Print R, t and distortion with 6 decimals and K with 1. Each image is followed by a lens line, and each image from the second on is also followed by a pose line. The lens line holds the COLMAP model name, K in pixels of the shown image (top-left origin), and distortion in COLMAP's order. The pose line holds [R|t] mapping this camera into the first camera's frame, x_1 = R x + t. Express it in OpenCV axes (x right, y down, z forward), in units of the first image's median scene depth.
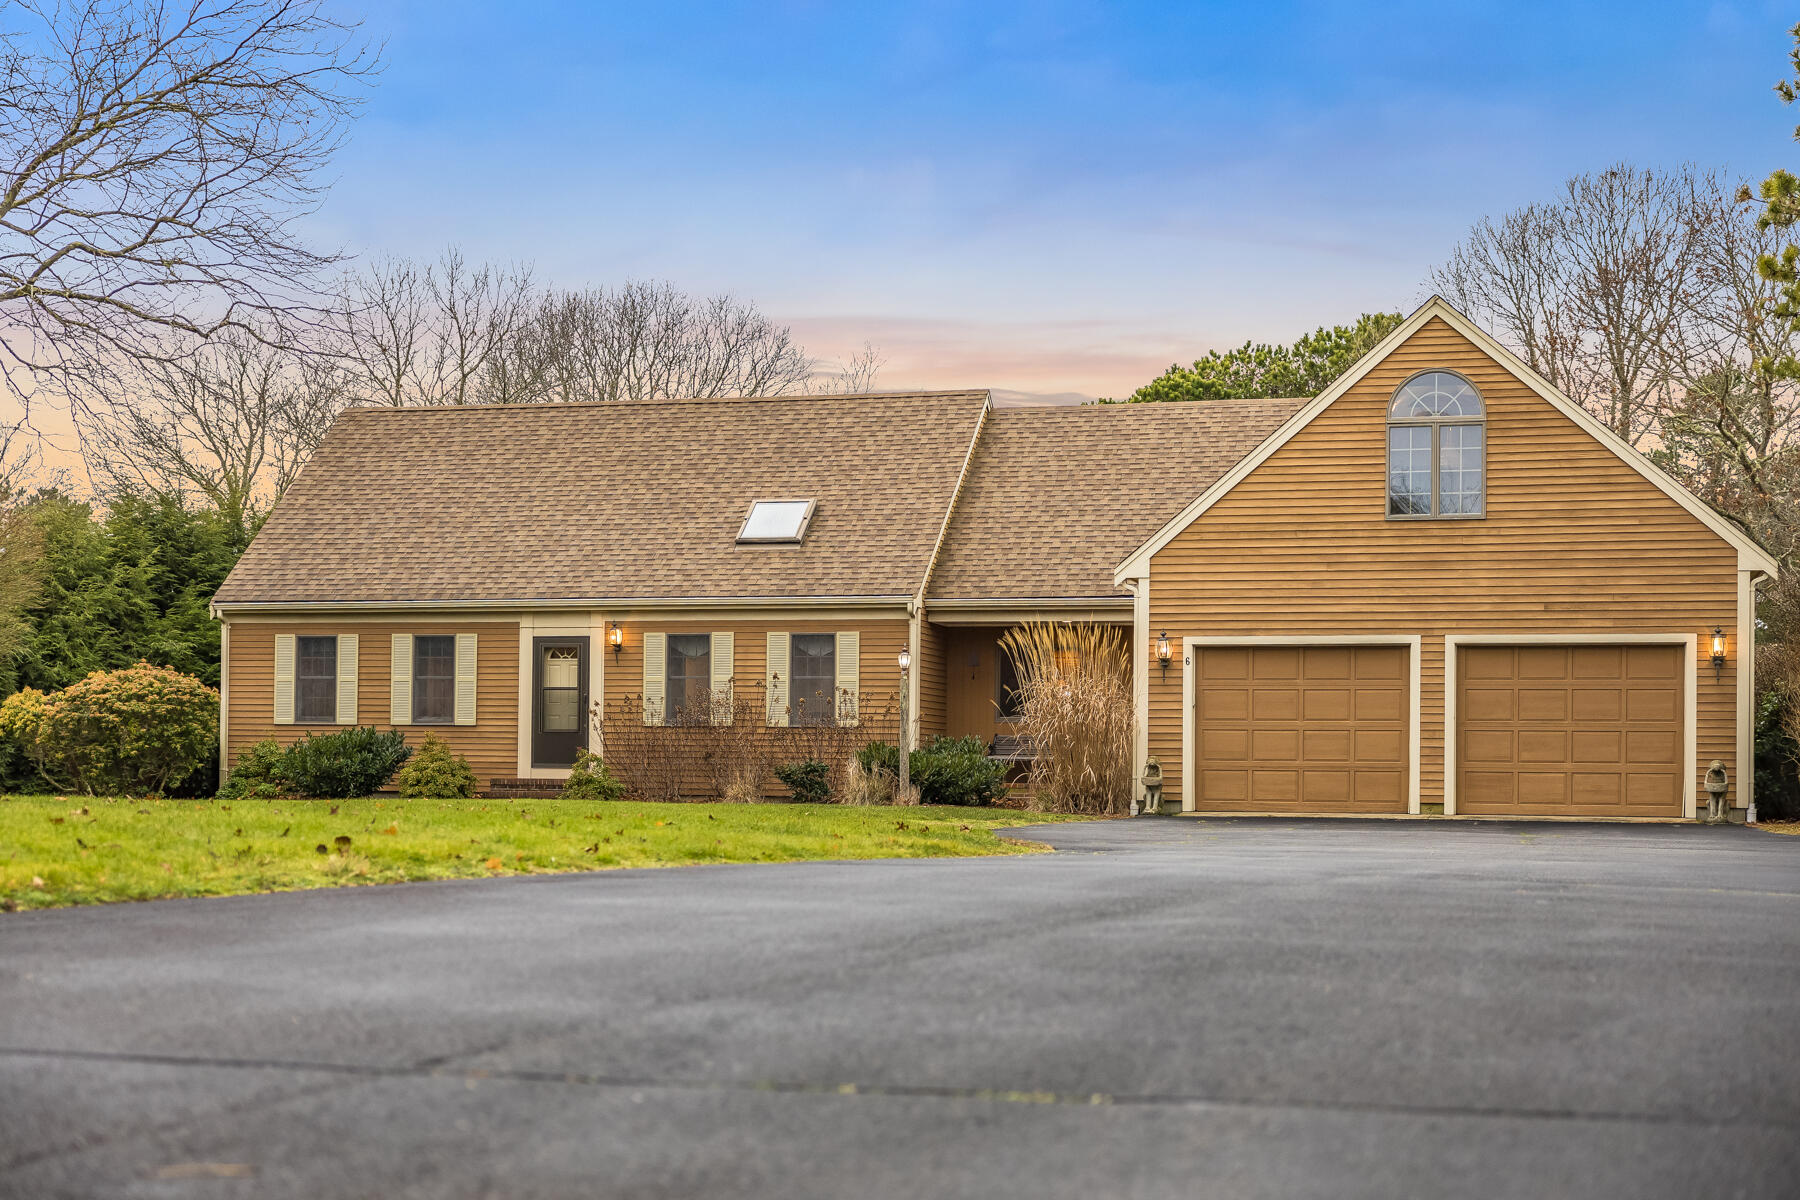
lens RADIAL K [[2611.0, 0, 900.2], [0, 2611.0, 747.8], [0, 0, 1]] dist [0.023837, 0.030267]
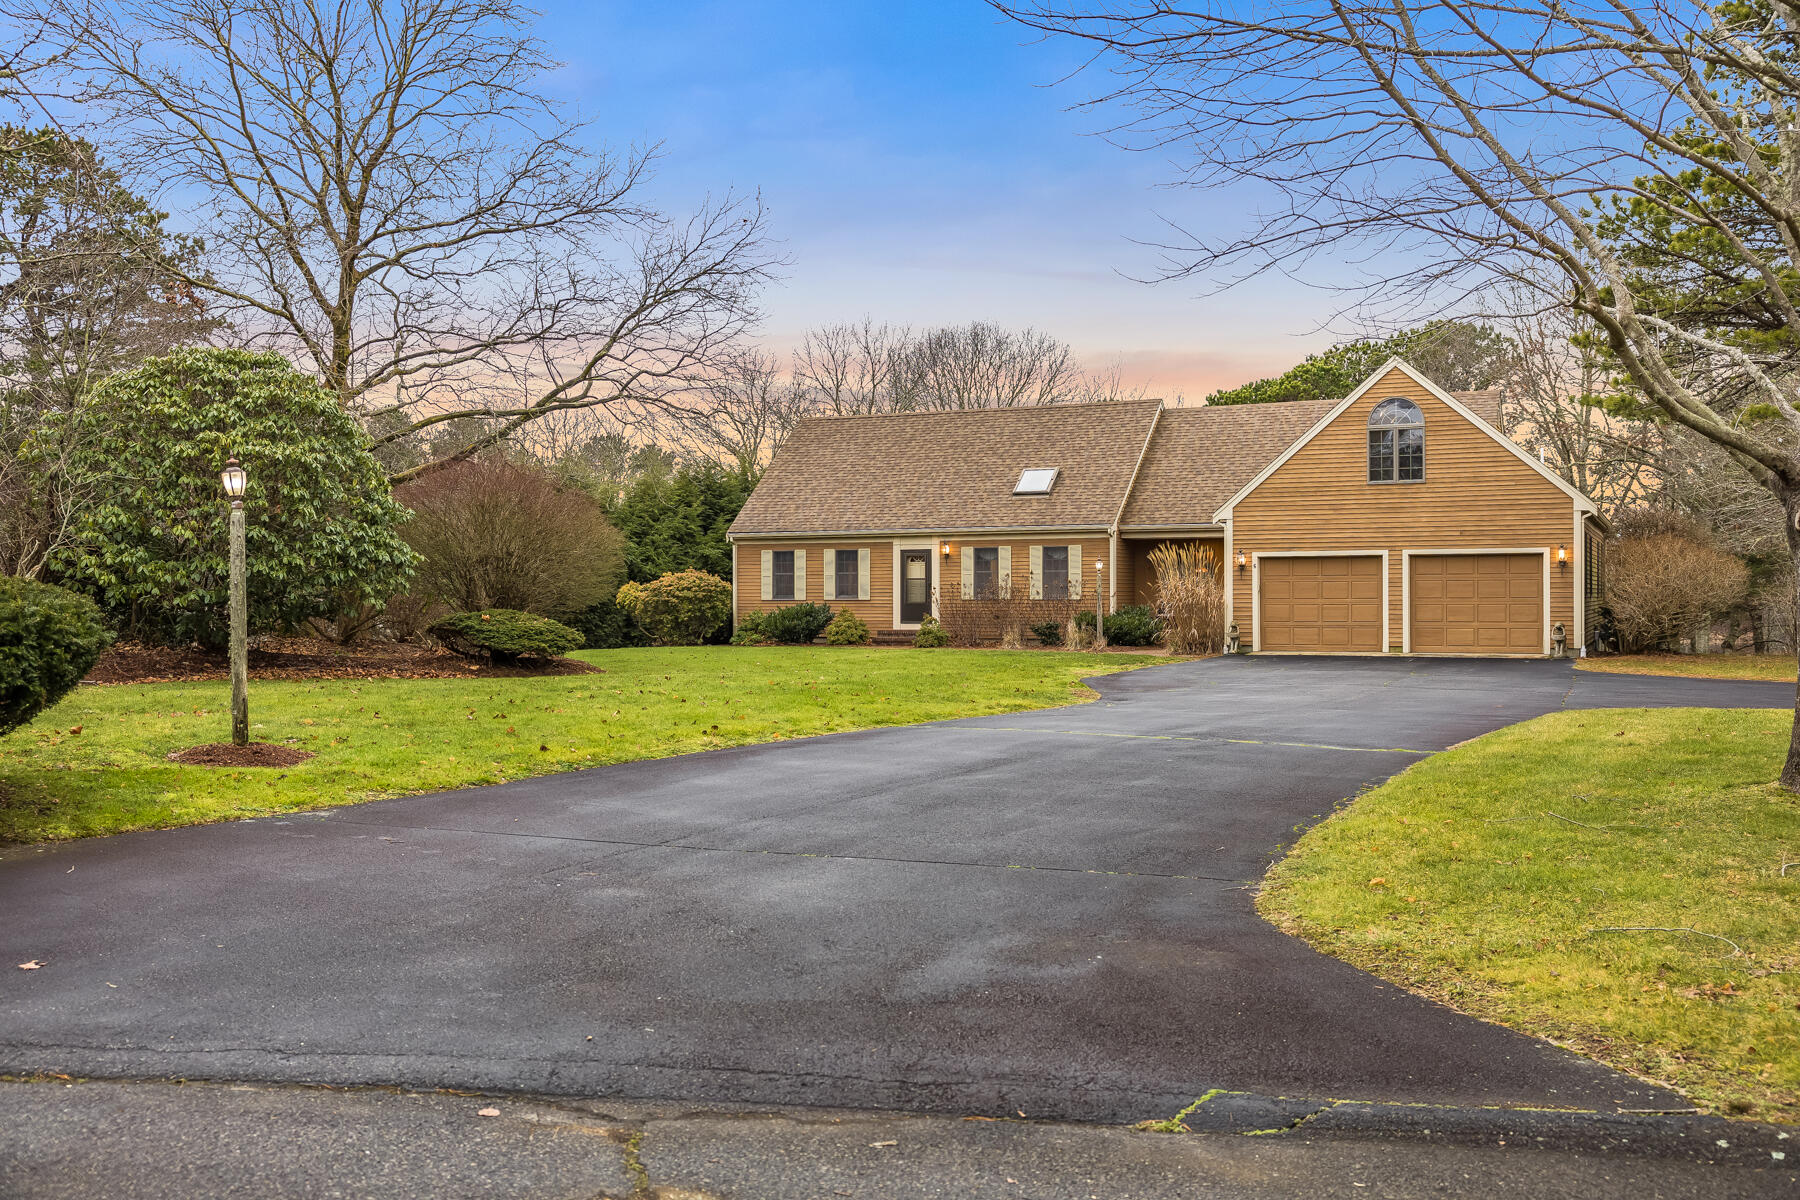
lens RADIAL K [[1694.7, 0, 900.0], [0, 1694.7, 600.0], [0, 0, 1]] dist [-0.001634, 0.002773]
pose [[0.984361, -0.013750, -0.175624, 0.062595], [0.016948, 0.999716, 0.016724, -0.027992], [0.175344, -0.019439, 0.984315, -0.141210]]
